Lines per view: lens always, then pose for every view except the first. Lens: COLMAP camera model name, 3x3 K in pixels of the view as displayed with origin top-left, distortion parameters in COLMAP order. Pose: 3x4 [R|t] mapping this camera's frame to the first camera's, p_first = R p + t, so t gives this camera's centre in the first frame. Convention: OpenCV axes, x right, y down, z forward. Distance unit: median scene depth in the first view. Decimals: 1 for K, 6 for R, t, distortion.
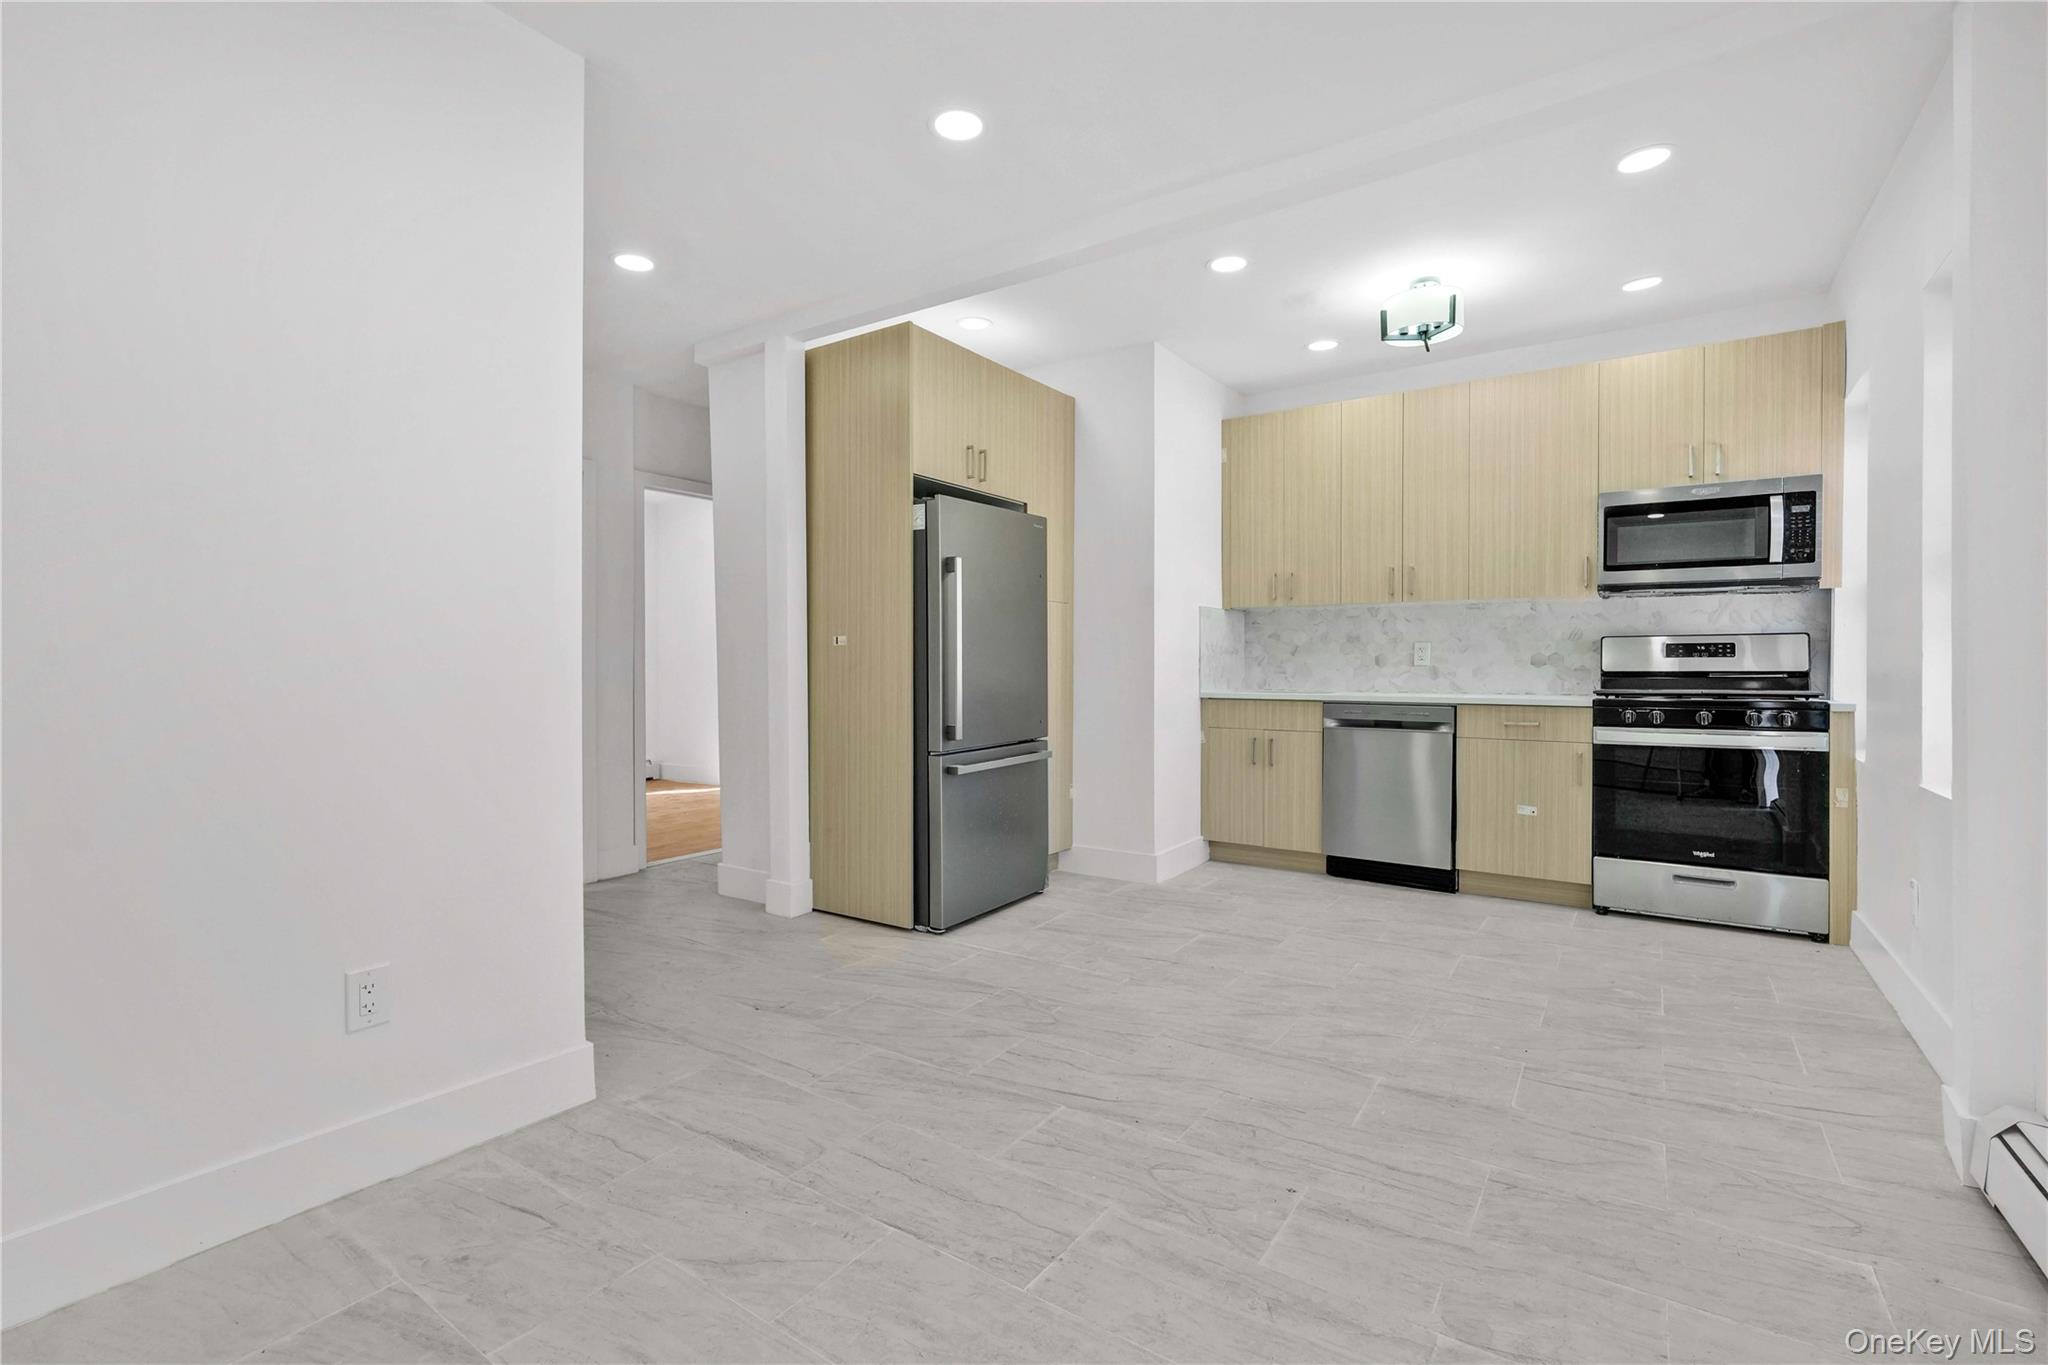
lens RADIAL K [[907.9, 0, 1024.0], [0, 907.9, 682.5], [0, 0, 1]] dist [0.000811, 0.000287]
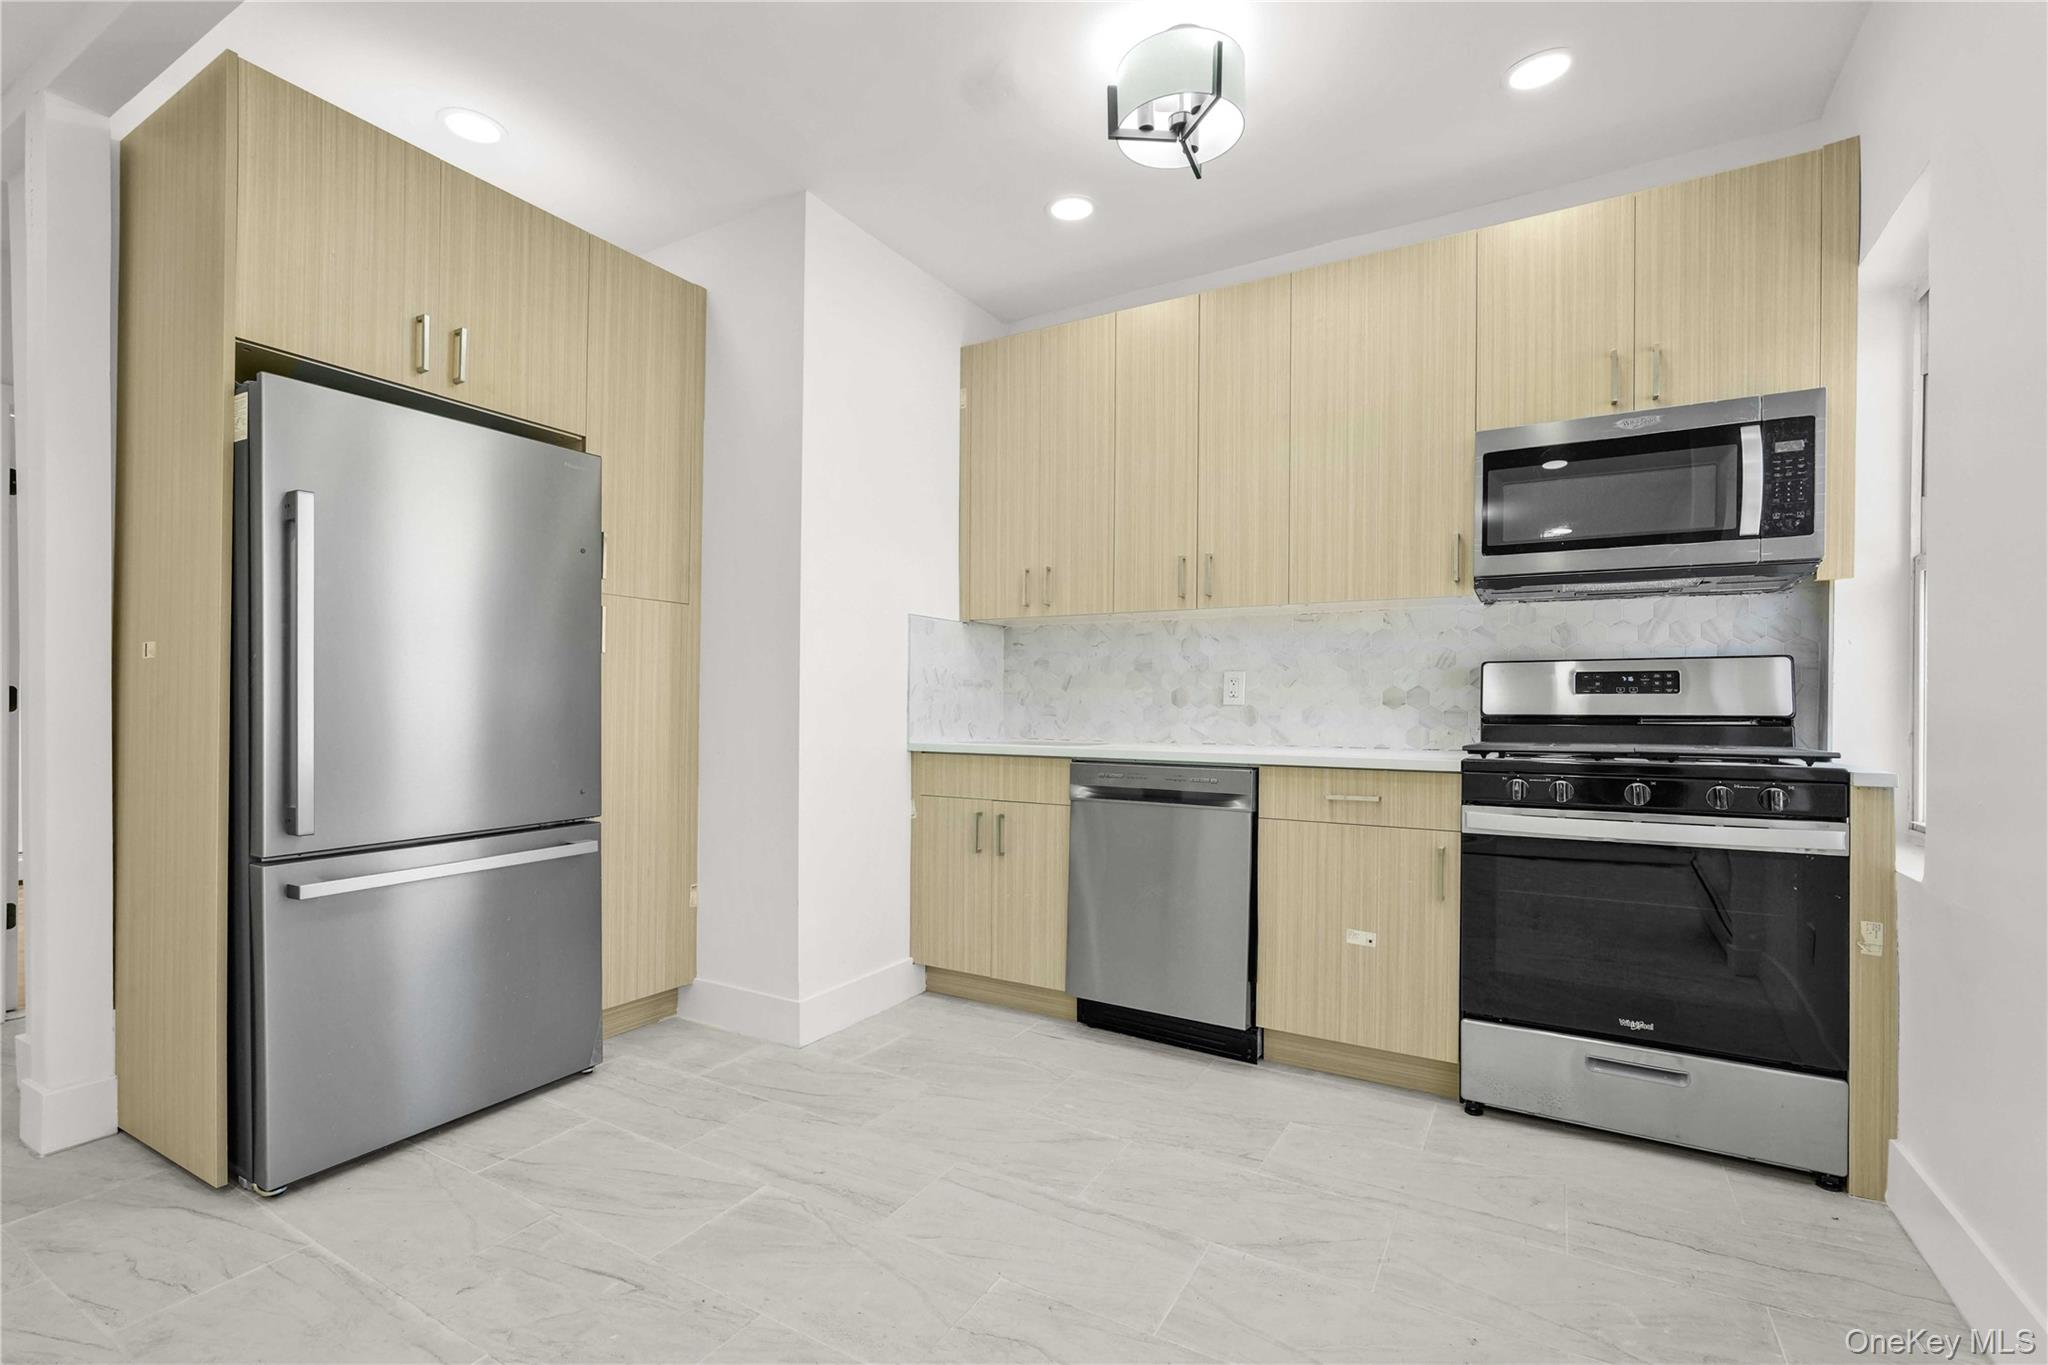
lens RADIAL K [[900.3, 0, 1023.2], [0, 900.3, 723.4], [0, 0, 1]] dist [-0.006058, 0.000109]
pose [[0.997677, 0.006209, 0.067832, 0.284995], [-0.005960, 0.999975, -0.003874, -0.001712], [-0.067855, 0.003461, 0.997689, 0.408893]]
